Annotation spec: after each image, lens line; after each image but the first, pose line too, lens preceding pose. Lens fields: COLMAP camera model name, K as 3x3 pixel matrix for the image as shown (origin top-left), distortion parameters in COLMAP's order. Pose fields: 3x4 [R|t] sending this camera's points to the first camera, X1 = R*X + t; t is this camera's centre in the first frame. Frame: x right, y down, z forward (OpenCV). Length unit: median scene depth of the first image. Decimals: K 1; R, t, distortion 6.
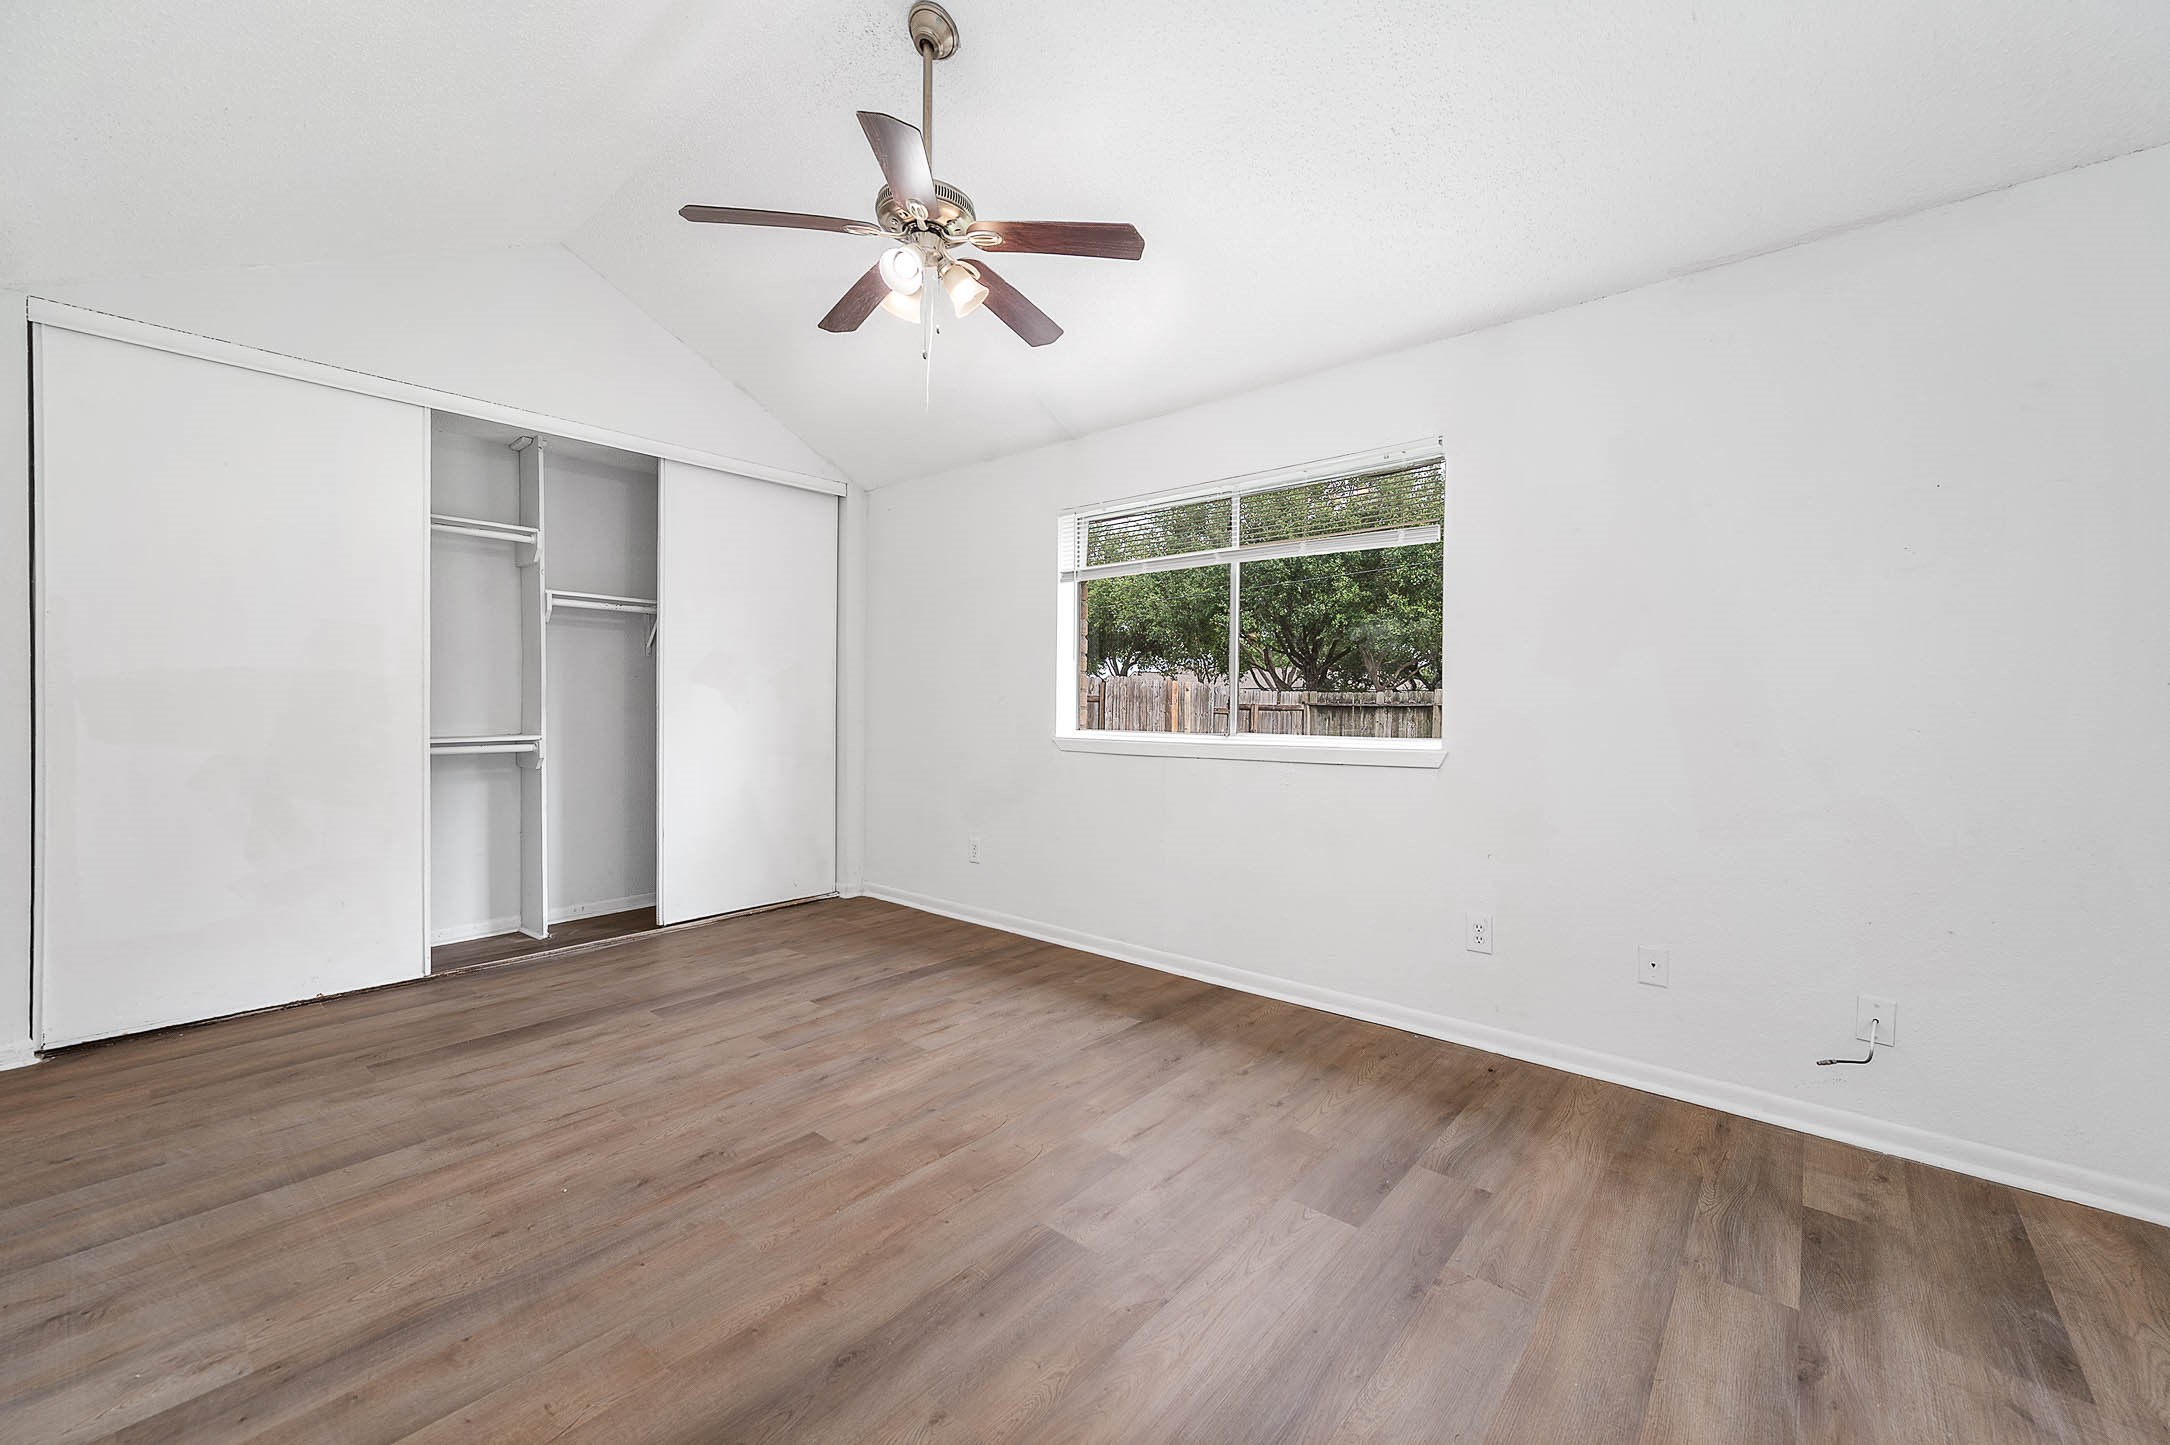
lens RADIAL K [[866.4, 0, 1085.5], [0, 866.4, 709.7], [0, 0, 1]] dist [0.006199, 0.001815]
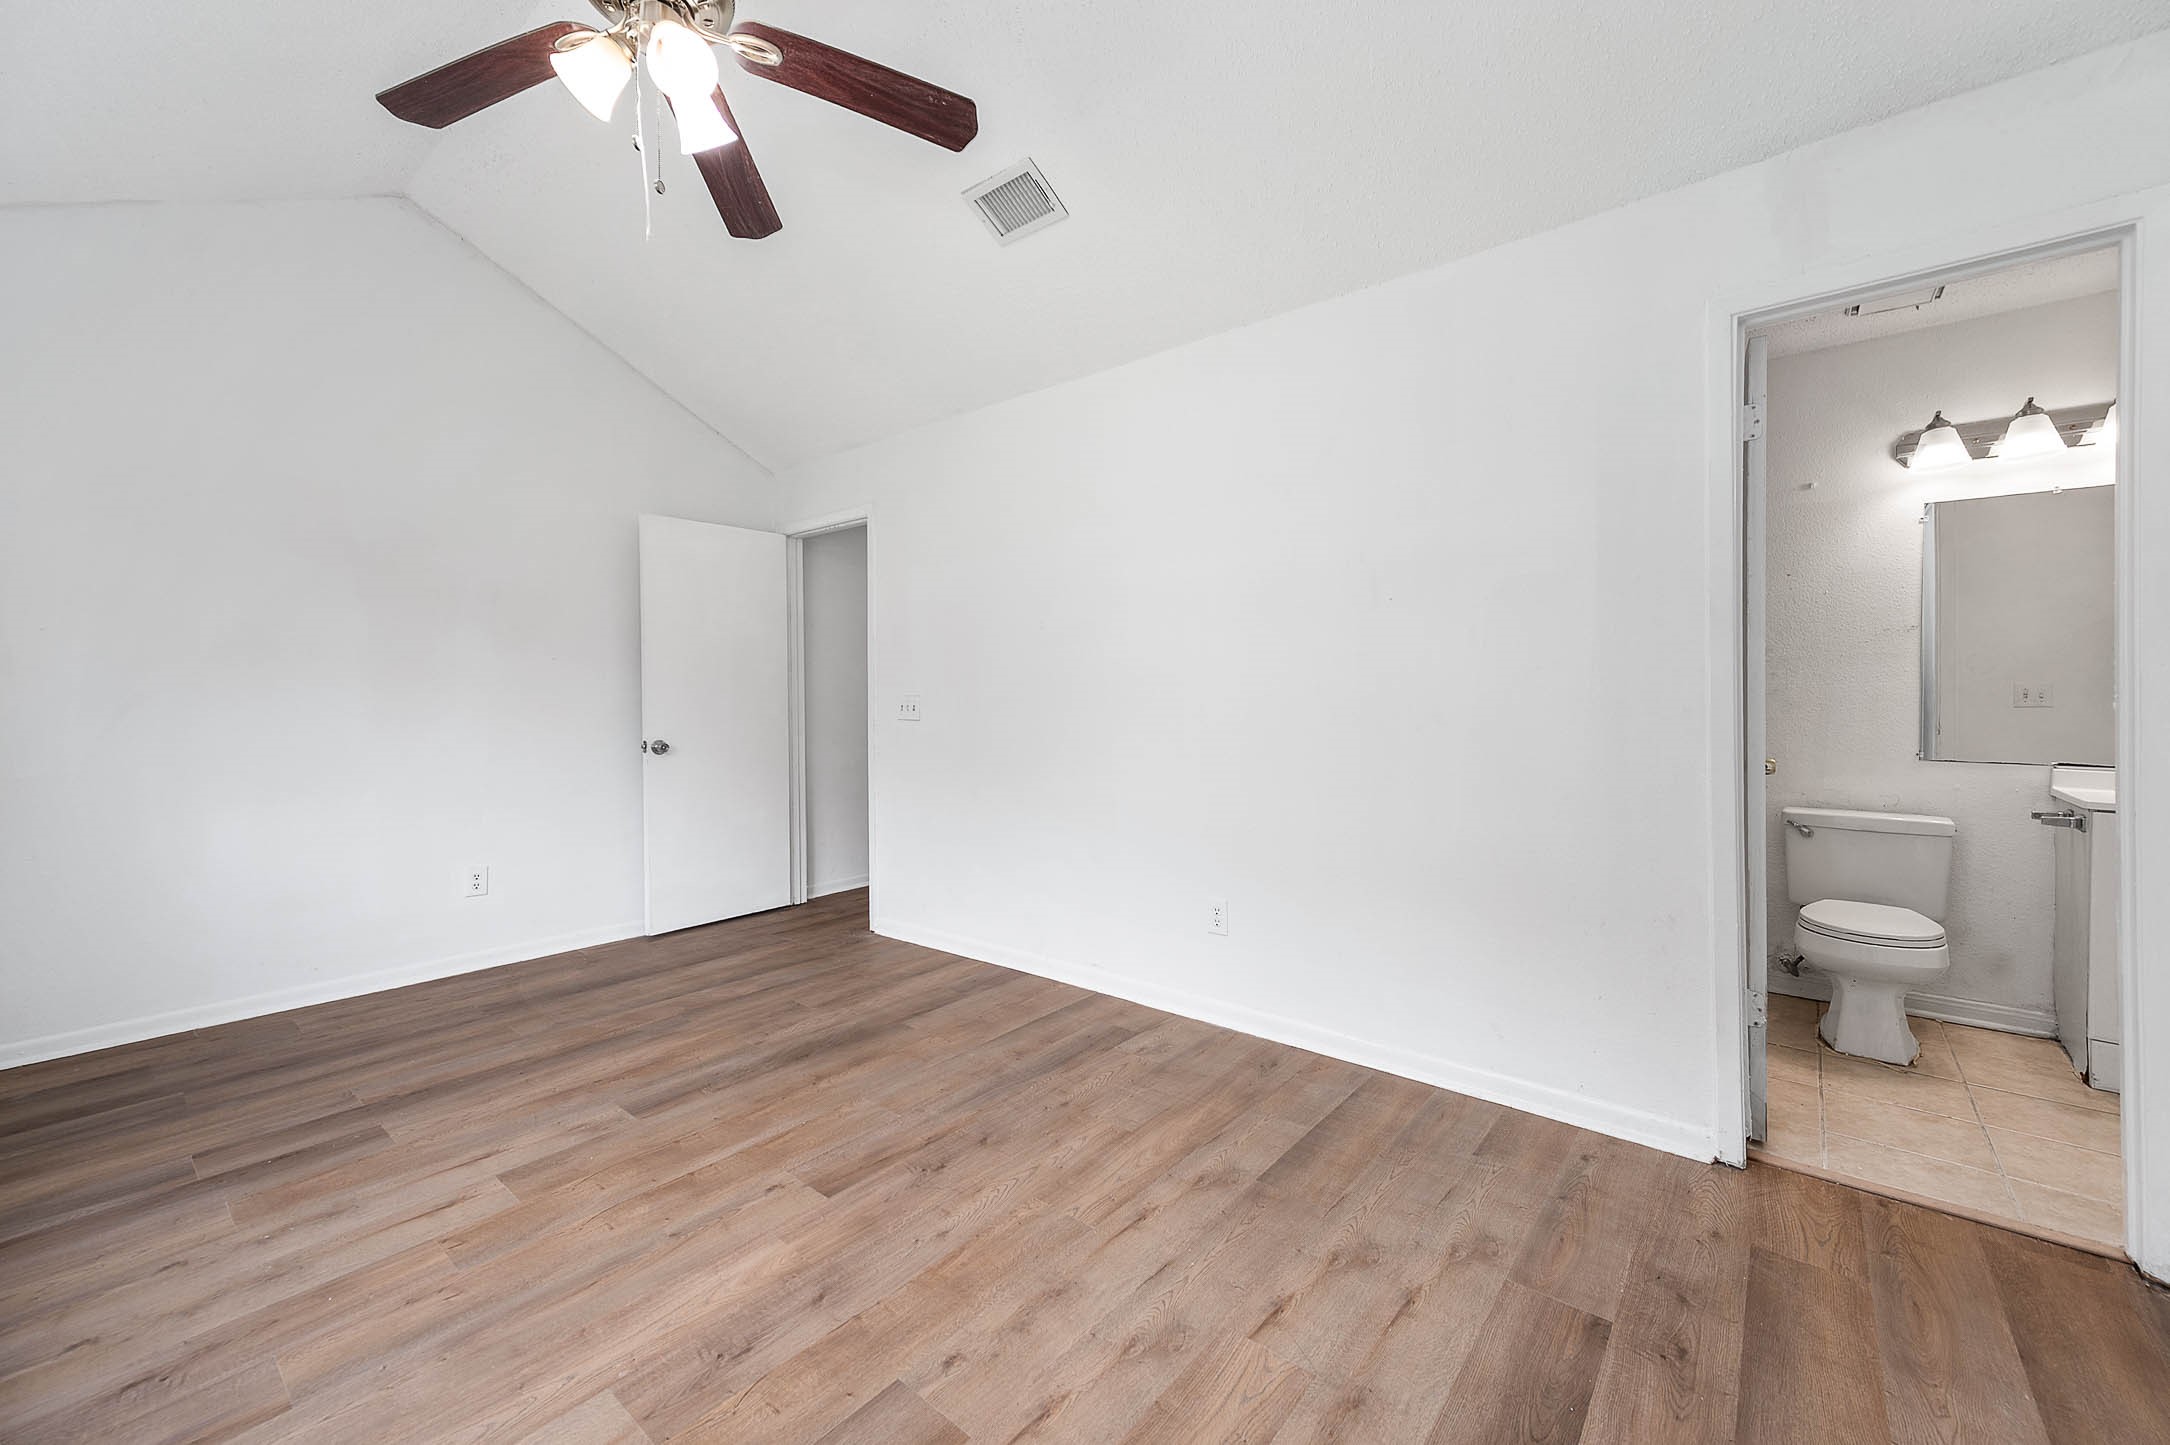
lens RADIAL K [[866.4, 0, 1080.8], [0, 866.4, 711.5], [0, 0, 1]] dist [0.006199, 0.001815]
pose [[-0.999931, 0.004687, -0.010727, -0.567188], [0.004454, 0.999756, 0.021653, -0.011844], [0.010826, 0.021603, -0.999708, 1.889798]]
